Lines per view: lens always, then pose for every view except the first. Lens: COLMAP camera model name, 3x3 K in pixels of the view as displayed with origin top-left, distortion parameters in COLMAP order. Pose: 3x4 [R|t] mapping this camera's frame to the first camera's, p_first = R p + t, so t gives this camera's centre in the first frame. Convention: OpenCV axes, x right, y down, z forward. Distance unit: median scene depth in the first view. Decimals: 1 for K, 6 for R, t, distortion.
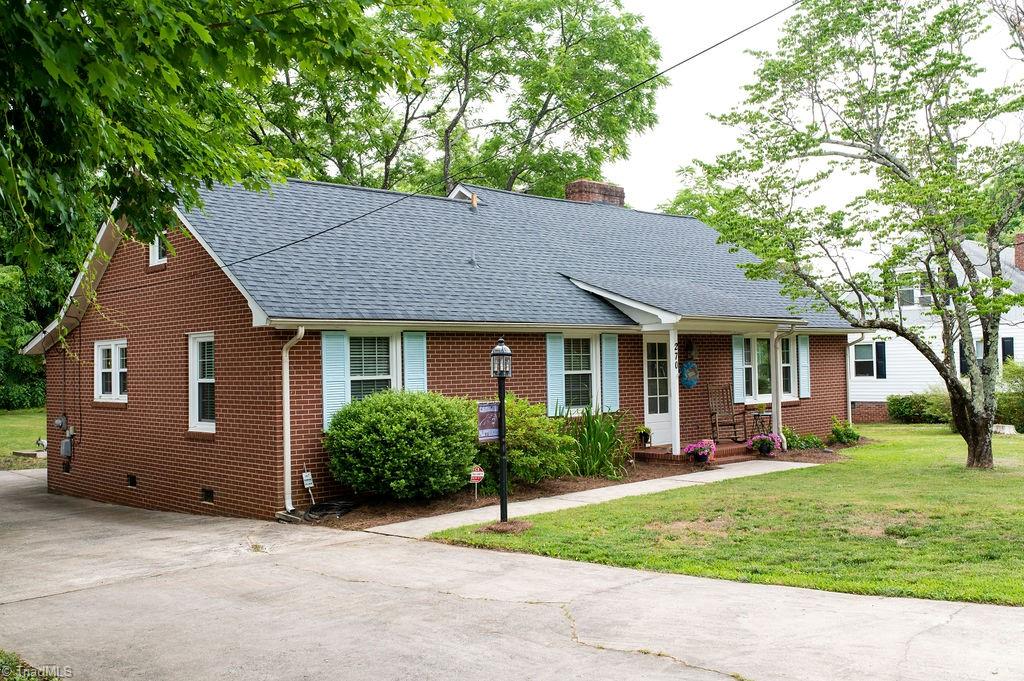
lens RADIAL K [[966.1, 0, 513.3], [0, 966.1, 346.3], [0, 0, 1]] dist [0.008034, 0.000000]
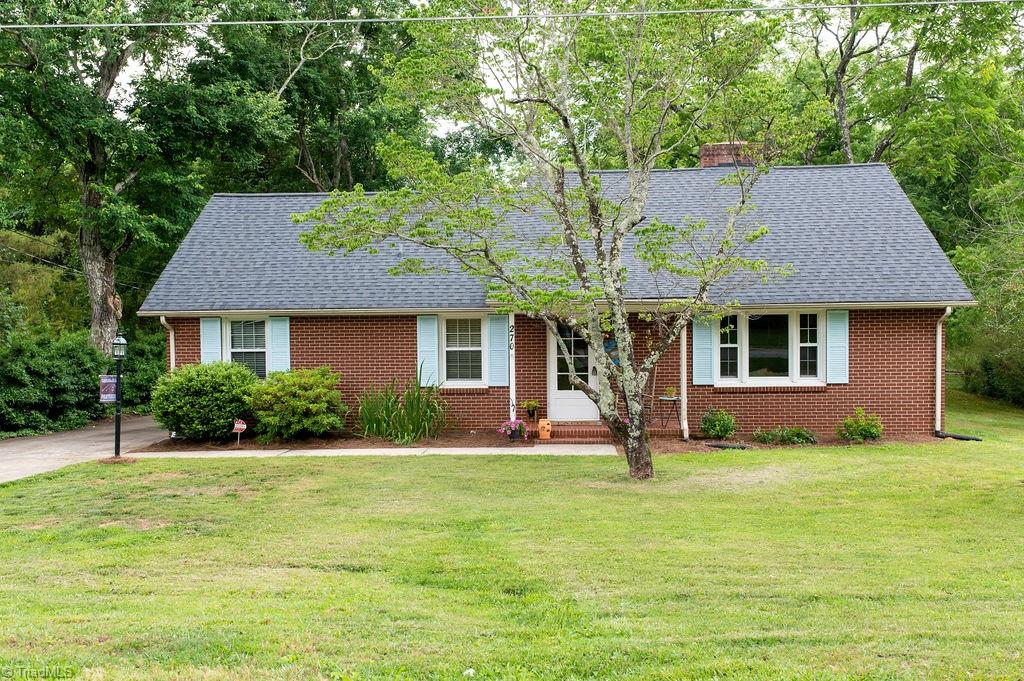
lens RADIAL K [[966.1, 0, 511.9], [0, 966.1, 340.2], [0, 0, 1]] dist [0.008034, 0.000000]
pose [[0.700064, 0.033348, -0.713301, 1.064497], [0.010007, 0.998353, 0.056496, -0.054293], [0.714010, -0.046689, 0.698577, 0.296047]]
